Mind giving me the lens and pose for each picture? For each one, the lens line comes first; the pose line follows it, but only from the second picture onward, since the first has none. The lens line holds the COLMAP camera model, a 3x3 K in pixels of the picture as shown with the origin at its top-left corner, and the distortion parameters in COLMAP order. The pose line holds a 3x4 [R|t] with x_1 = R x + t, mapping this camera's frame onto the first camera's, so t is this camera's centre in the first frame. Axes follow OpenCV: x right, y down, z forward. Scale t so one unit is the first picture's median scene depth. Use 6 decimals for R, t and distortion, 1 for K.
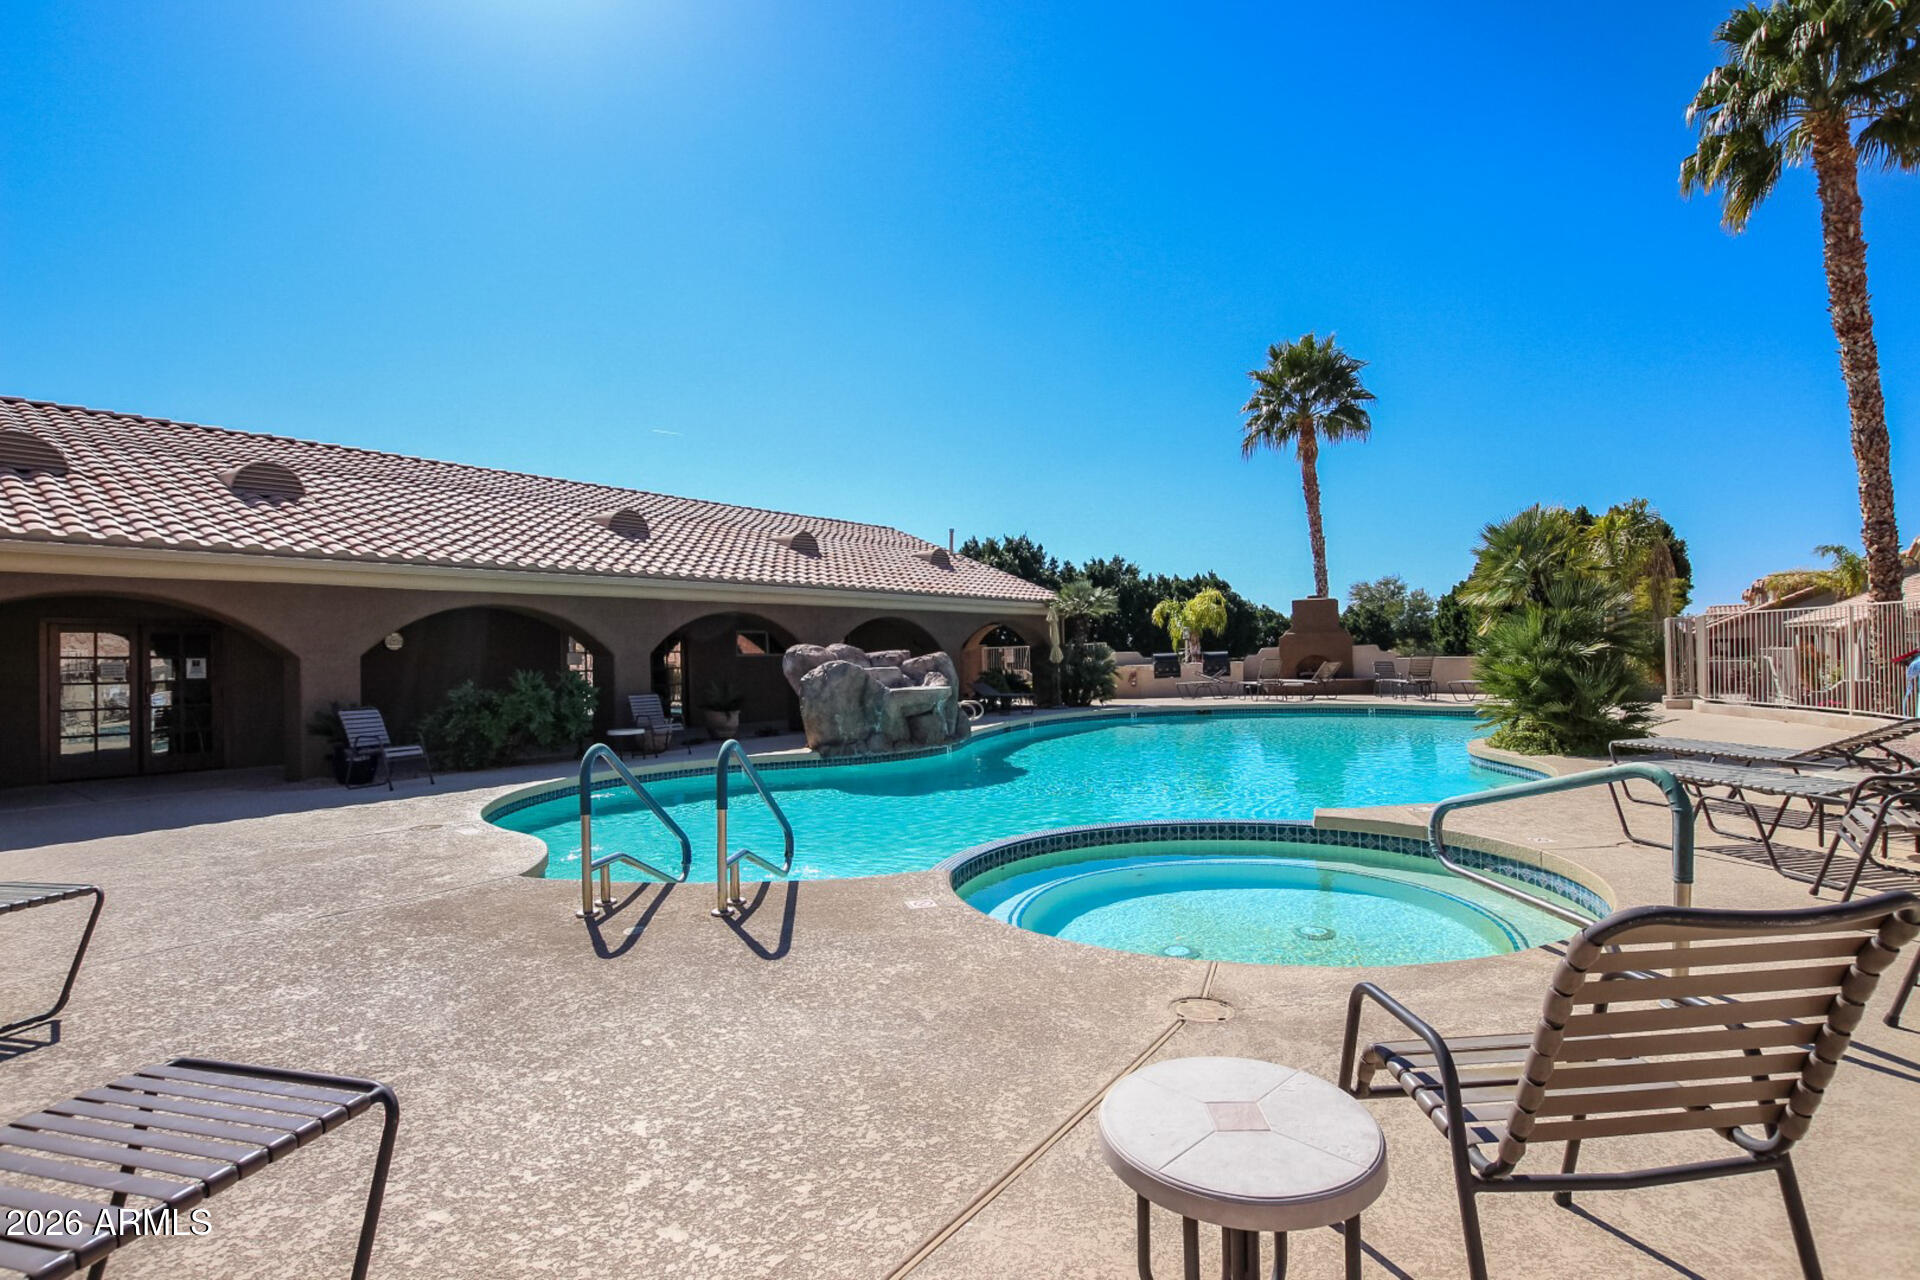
lens RADIAL K [[882.2, 0, 964.9], [0, 882.2, 643.1], [0, 0, 1]] dist [-0.003531, -0.000078]
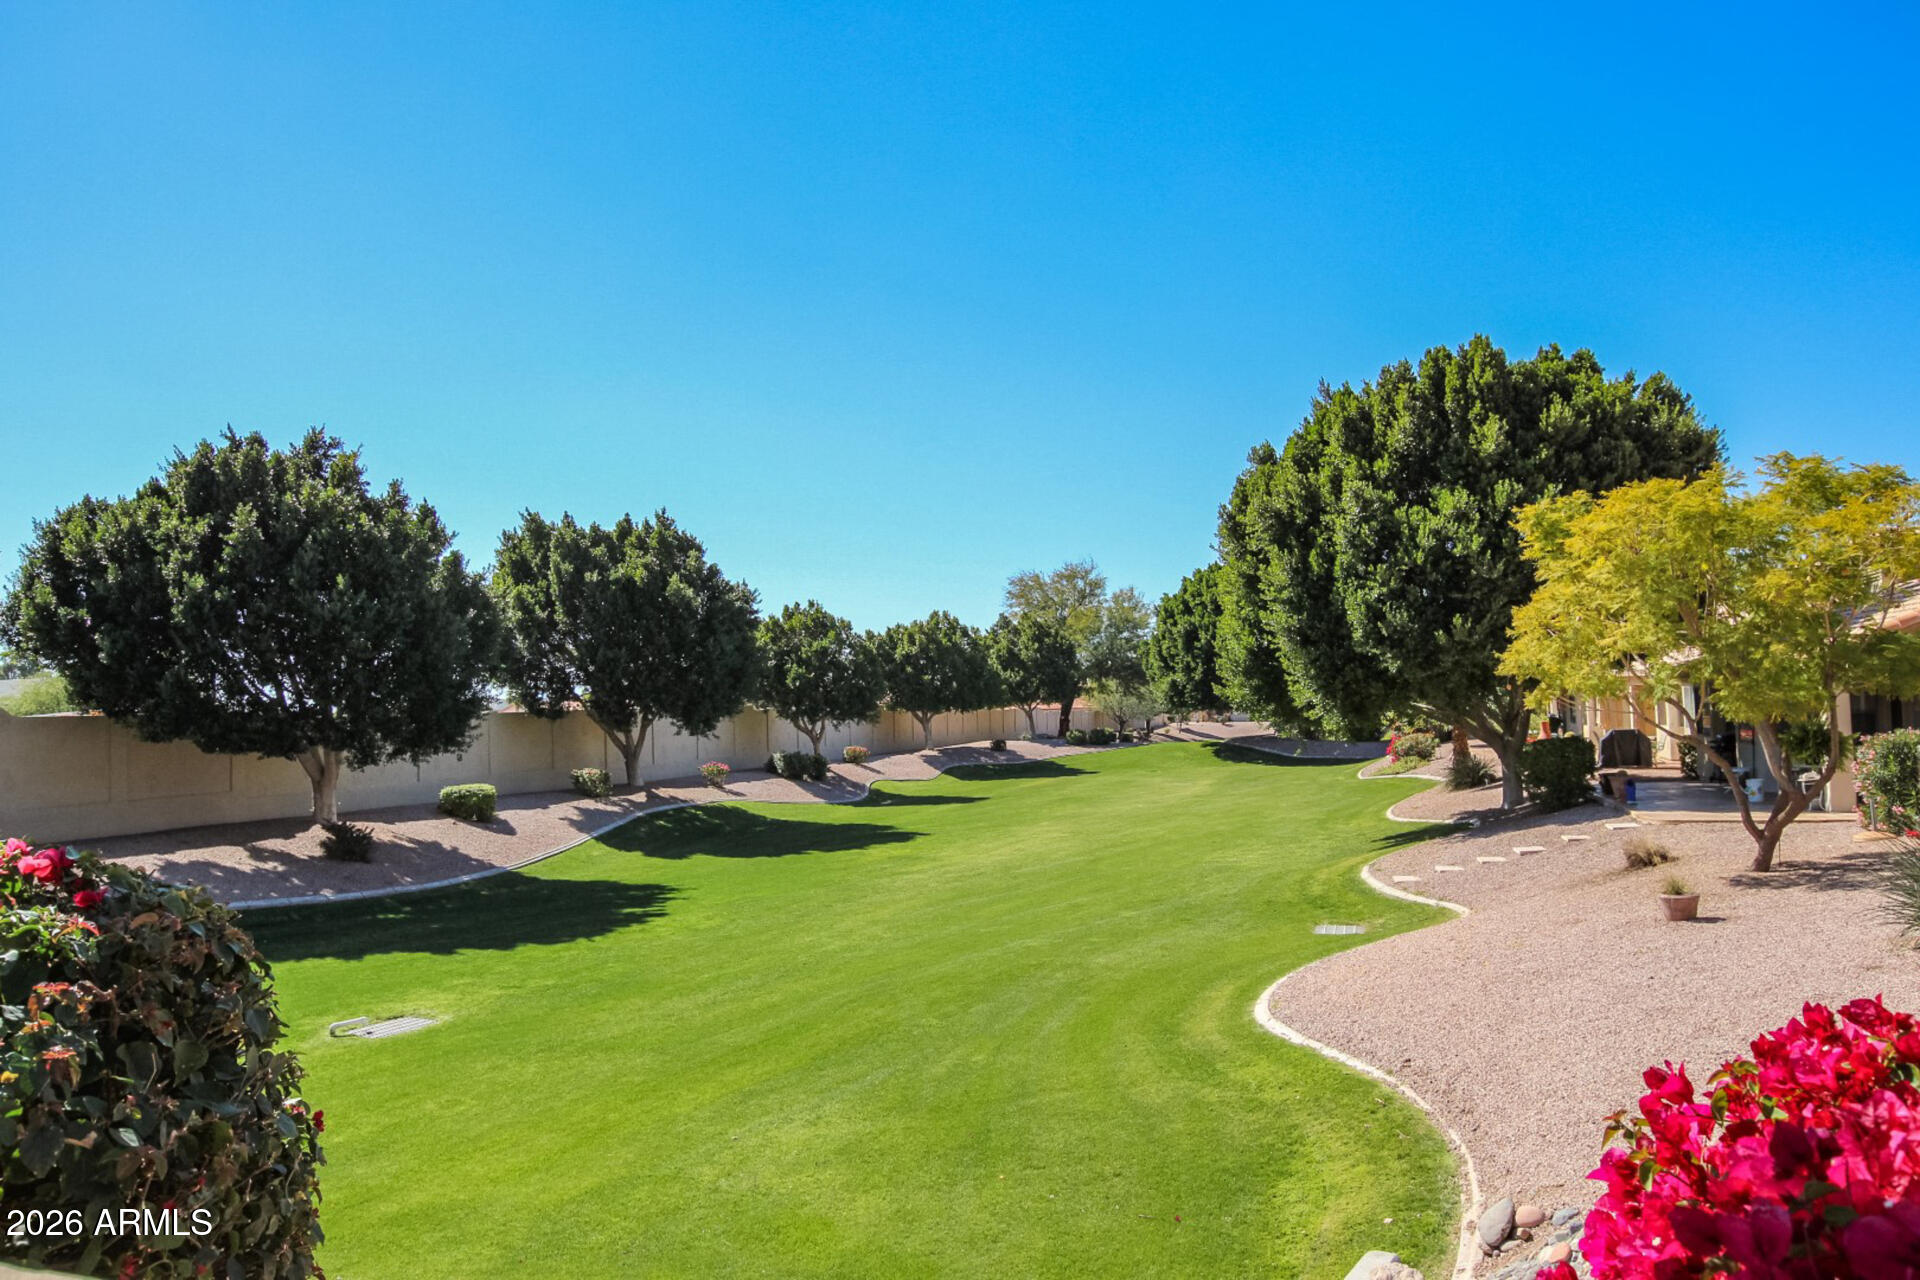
lens RADIAL K [[1374.7, 0, 956.9], [0, 1374.7, 637.1], [0, 0, 1]] dist [0.003886, 0.001078]
pose [[0.941045, 0.016911, 0.337860, 0.132983], [-0.005378, 0.999371, -0.035043, -0.000763], [-0.338240, 0.031160, 0.940544, 0.241902]]
